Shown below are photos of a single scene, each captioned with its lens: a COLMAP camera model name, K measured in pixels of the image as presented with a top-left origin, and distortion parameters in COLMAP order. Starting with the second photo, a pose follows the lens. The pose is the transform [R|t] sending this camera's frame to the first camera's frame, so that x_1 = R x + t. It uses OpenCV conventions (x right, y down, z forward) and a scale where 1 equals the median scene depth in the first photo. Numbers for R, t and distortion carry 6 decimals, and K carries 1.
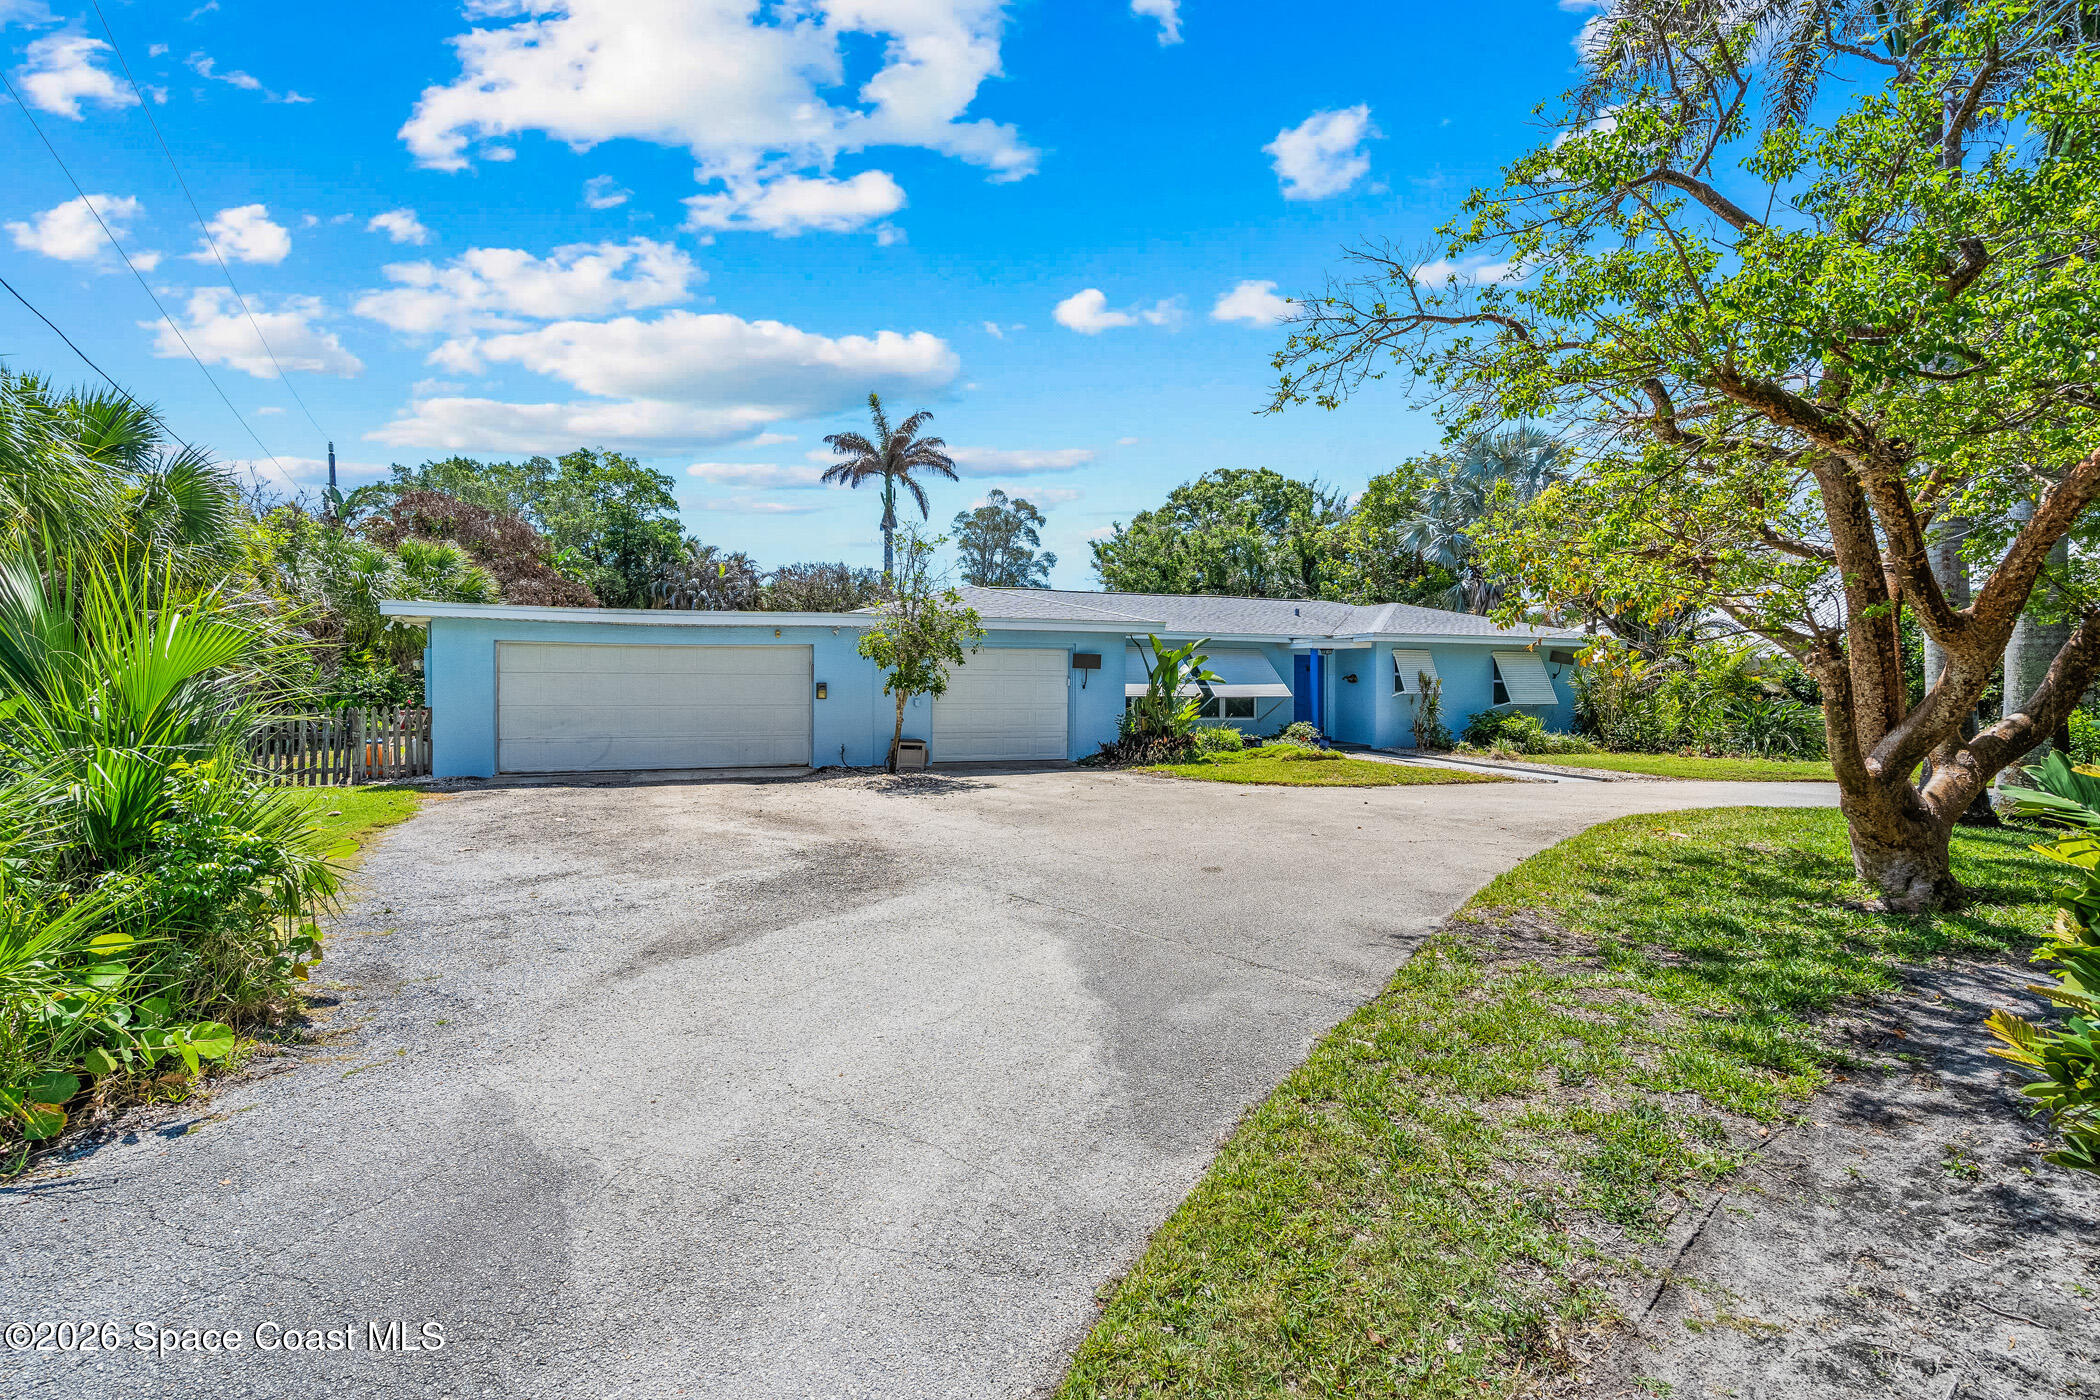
lens RADIAL K [[926.7, 0, 1045.8], [0, 926.7, 686.8], [0, 0, 1]] dist [0.000510, 0.000297]
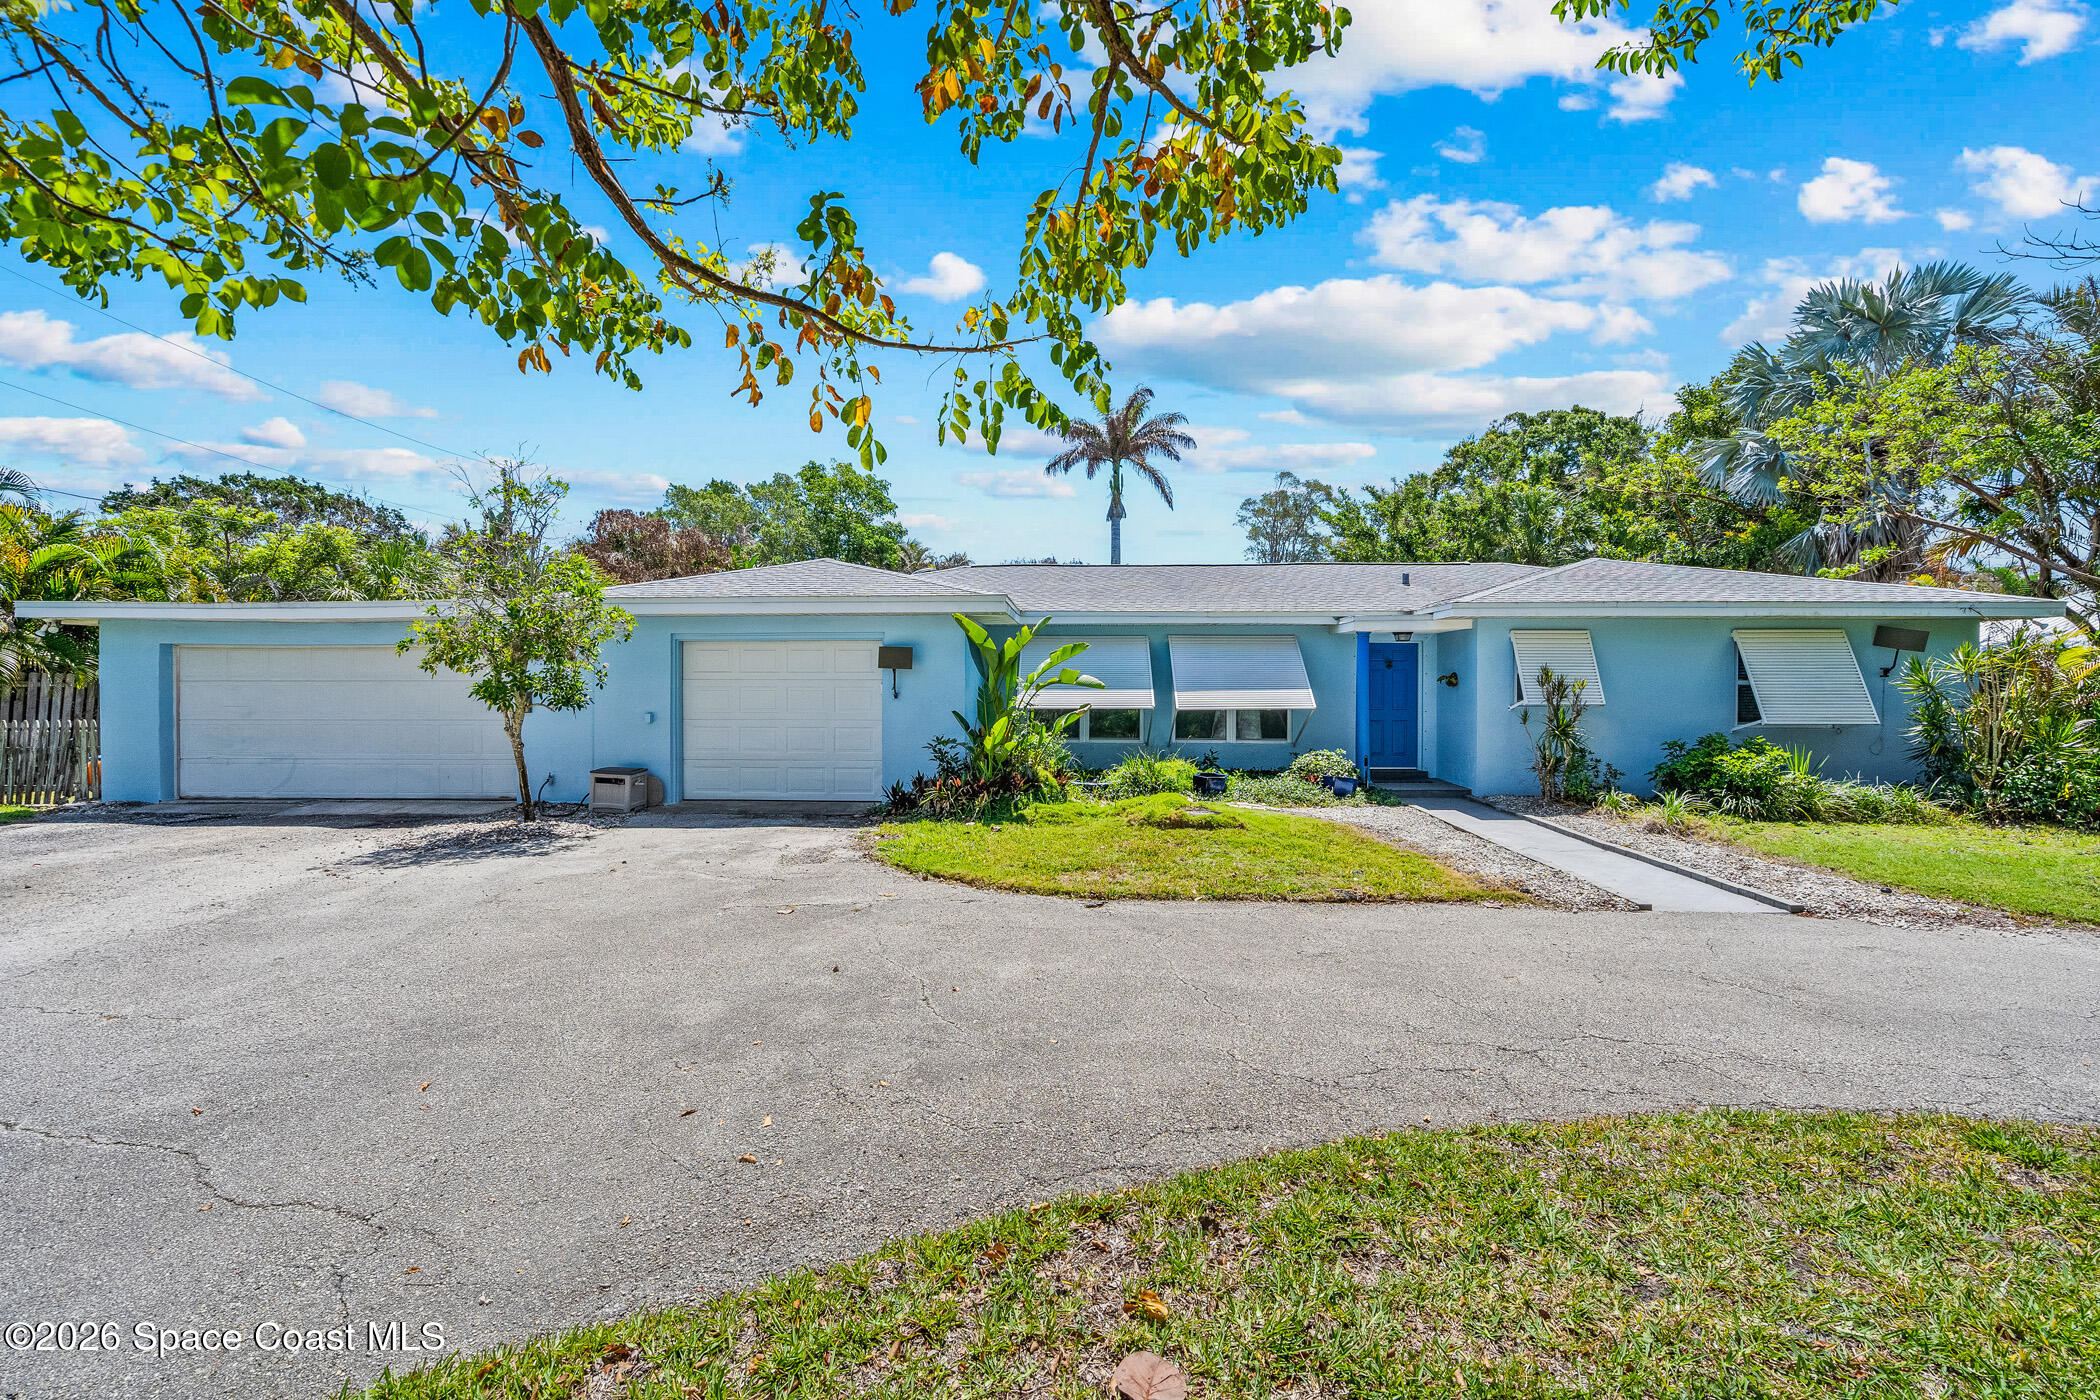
lens RADIAL K [[926.7, 0, 1045.8], [0, 926.7, 686.8], [0, 0, 1]] dist [0.000510, 0.000297]
pose [[0.927863, -0.003441, -0.372906, 0.261936], [0.002895, 0.999994, -0.002024, -0.003113], [0.372911, 0.000799, 0.927867, 0.275499]]
